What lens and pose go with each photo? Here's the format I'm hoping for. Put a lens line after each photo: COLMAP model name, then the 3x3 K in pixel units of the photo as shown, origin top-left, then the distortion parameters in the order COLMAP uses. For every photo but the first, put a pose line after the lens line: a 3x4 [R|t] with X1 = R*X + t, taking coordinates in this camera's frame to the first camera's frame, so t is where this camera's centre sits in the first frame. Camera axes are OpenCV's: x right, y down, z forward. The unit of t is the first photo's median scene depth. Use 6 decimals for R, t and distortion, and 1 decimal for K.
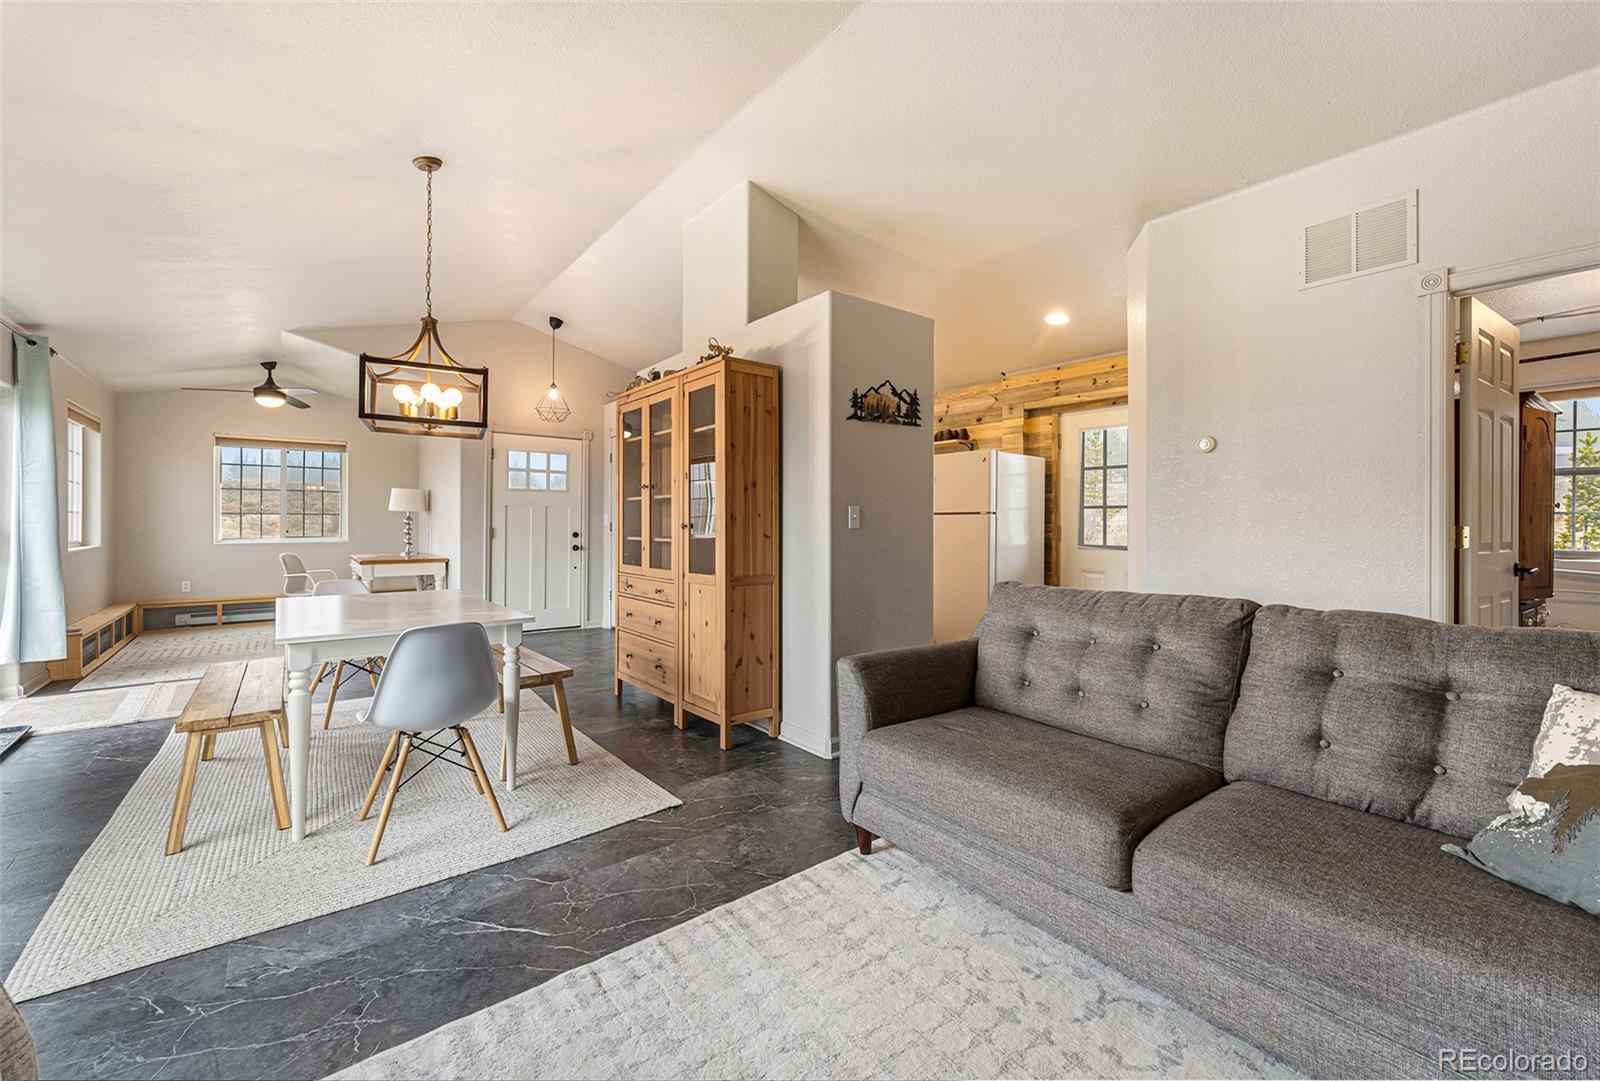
lens RADIAL K [[649.2, 0, 777.6], [0, 649.2, 519.6], [0, 0, 1]] dist [0.002188, 0.000640]
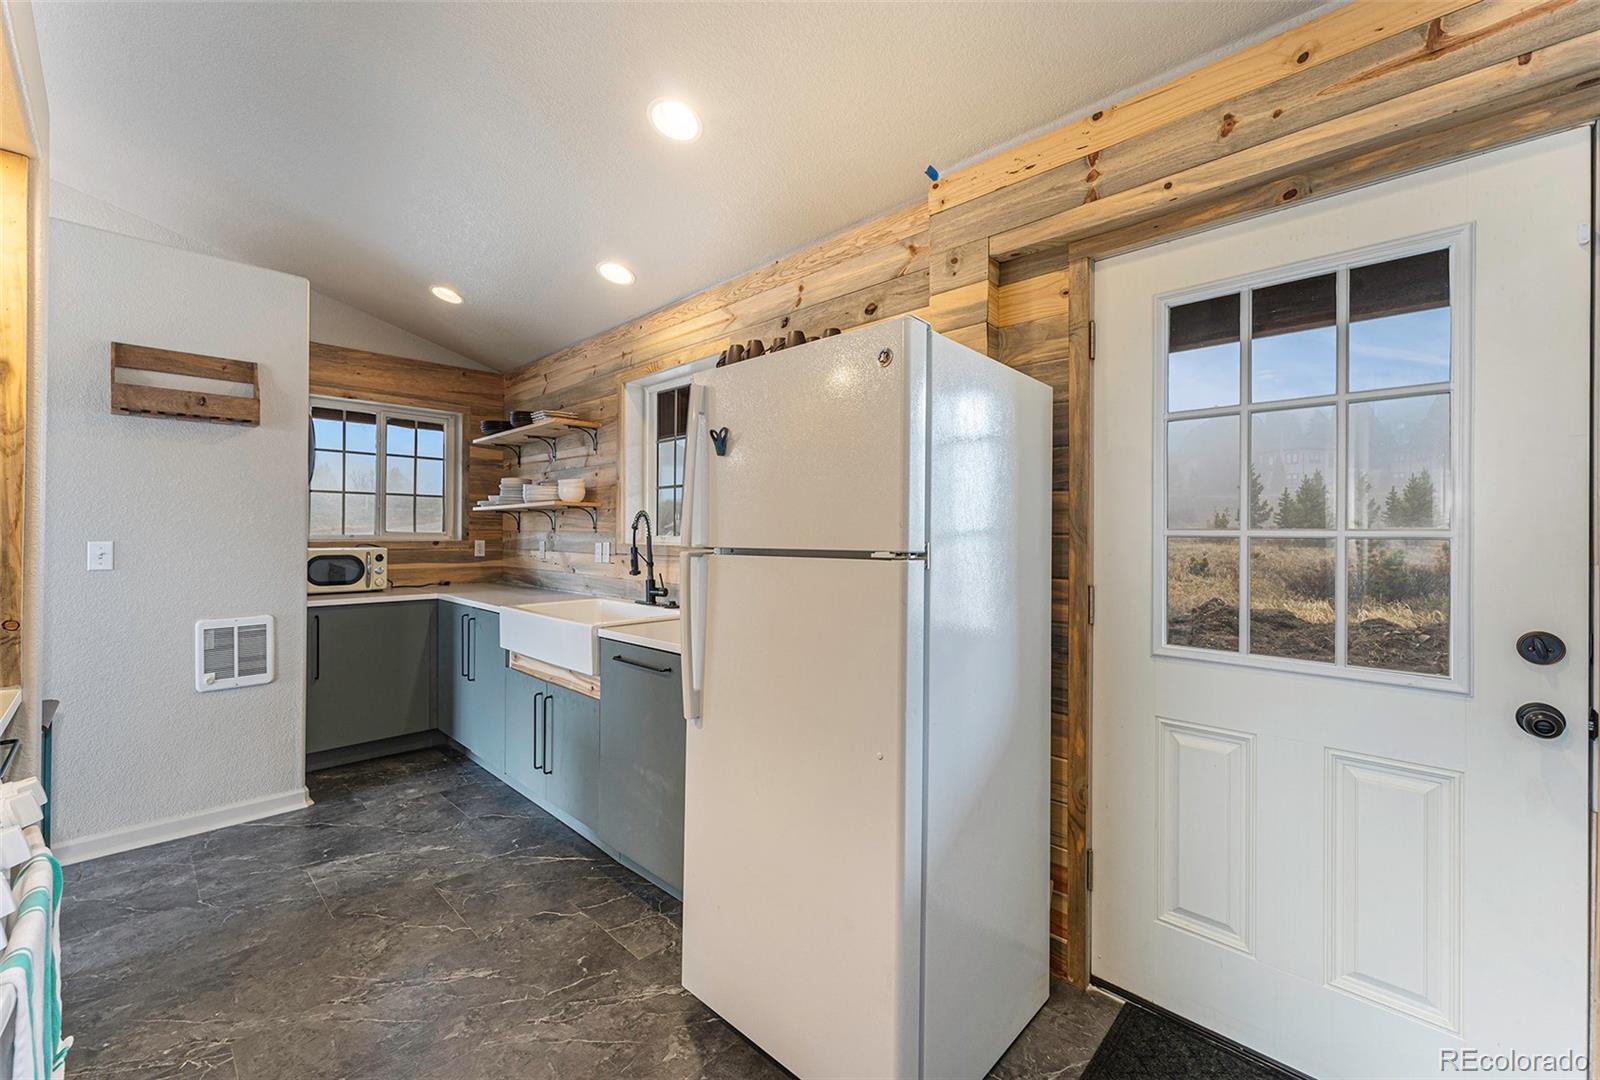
lens RADIAL K [[649.2, 0, 802.2], [0, 649.2, 530.2], [0, 0, 1]] dist [0.002188, 0.000640]
pose [[0.982894, 0.005479, 0.184093, 0.218460], [-0.004015, 0.999957, -0.008327, -0.015989], [-0.184131, 0.007445, 0.982874, 0.686366]]
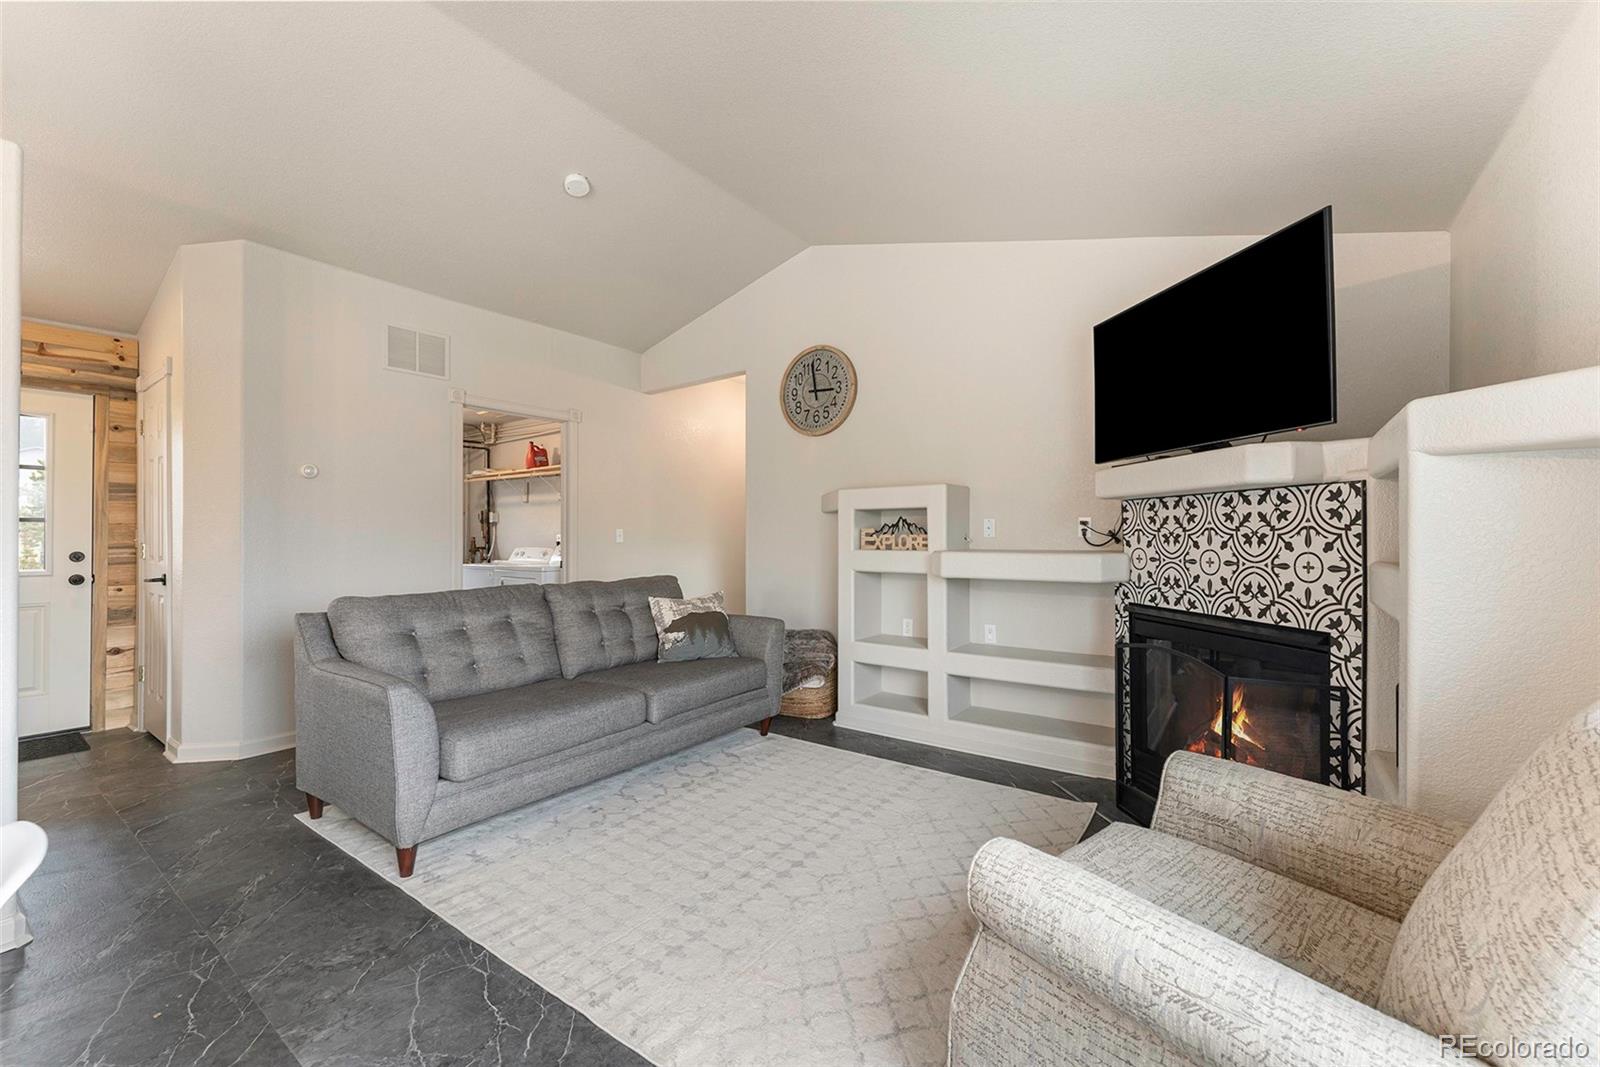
lens RADIAL K [[649.2, 0, 796.8], [0, 649.2, 533.2], [0, 0, 1]] dist [0.002188, 0.000640]
pose [[-0.273294, 0.004615, 0.961920, -0.401711], [-0.000377, 0.999988, -0.004905, -0.000215], [-0.961931, -0.001703, -0.273289, 0.288803]]
